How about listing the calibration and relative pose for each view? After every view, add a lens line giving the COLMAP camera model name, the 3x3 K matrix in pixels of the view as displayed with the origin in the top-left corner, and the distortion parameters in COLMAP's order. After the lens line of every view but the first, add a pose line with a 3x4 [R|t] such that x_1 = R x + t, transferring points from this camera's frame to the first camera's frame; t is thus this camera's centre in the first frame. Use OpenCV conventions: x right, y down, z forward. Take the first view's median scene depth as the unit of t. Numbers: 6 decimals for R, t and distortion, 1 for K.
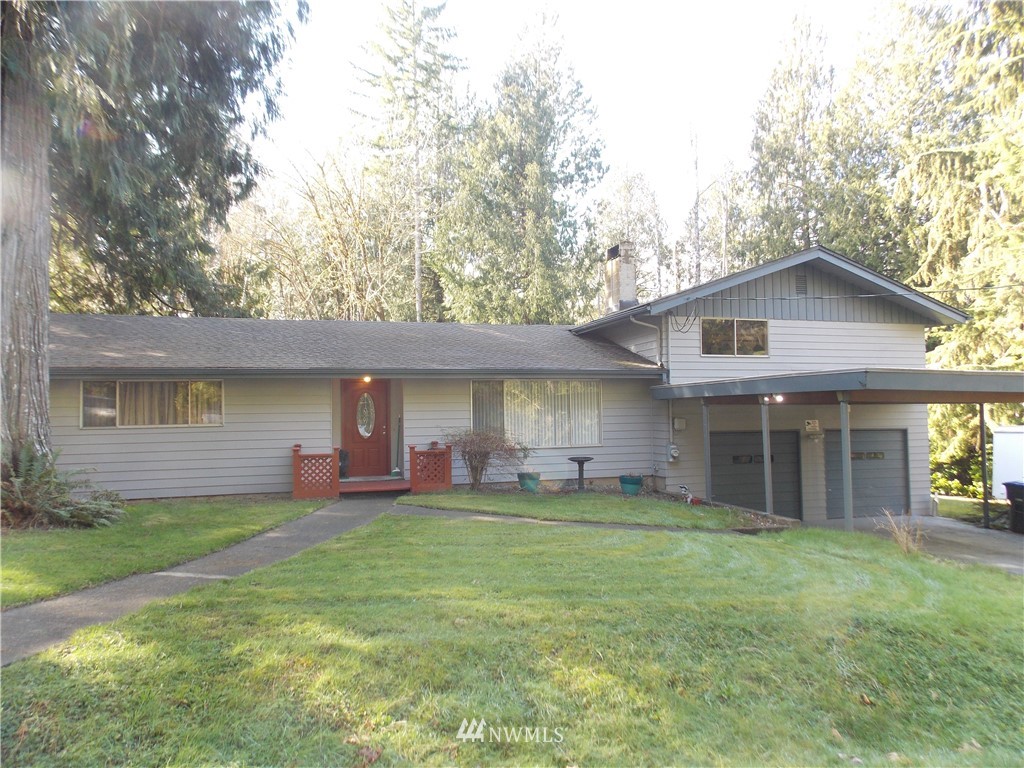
lens RADIAL K [[680.0, 0, 512.0], [0, 680.0, 384.0], [0, 0, 1]] dist [0.002153, 0.061855]
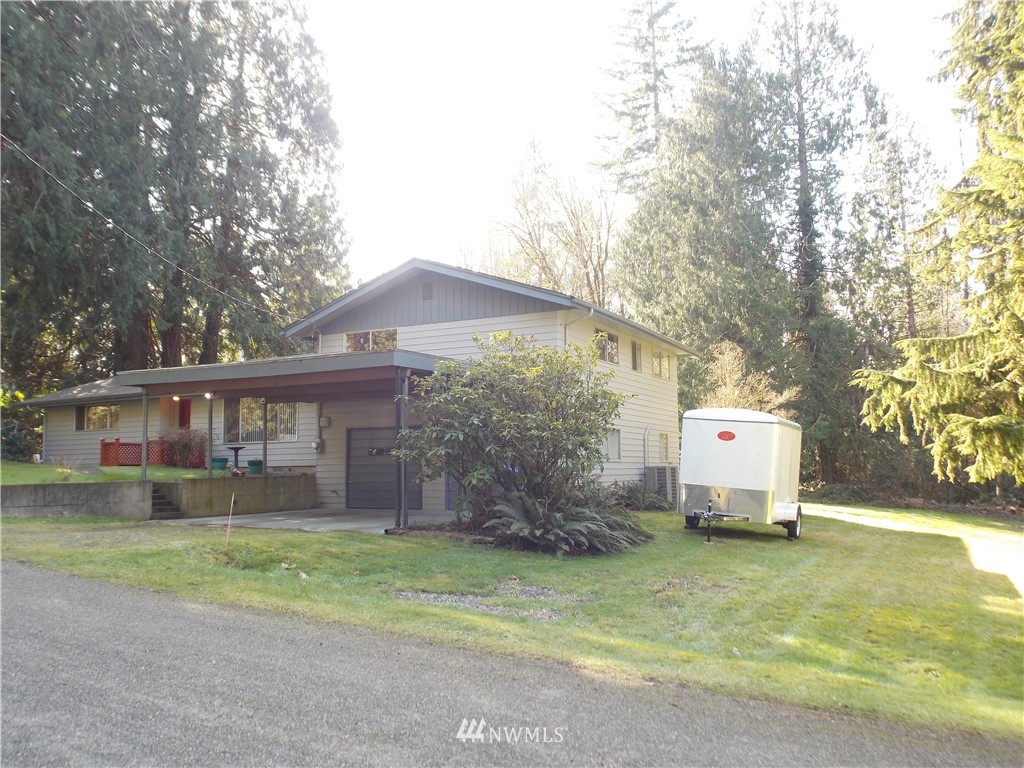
lens RADIAL K [[834.7, 0, 511.8], [0, 834.7, 369.6], [0, 0, 1]] dist [-0.056302, 0.004086]
pose [[0.731231, -0.075022, -0.677992, 1.353969], [0.032810, 0.996651, -0.074895, 0.078474], [0.681340, 0.032521, 0.731244, 0.116075]]
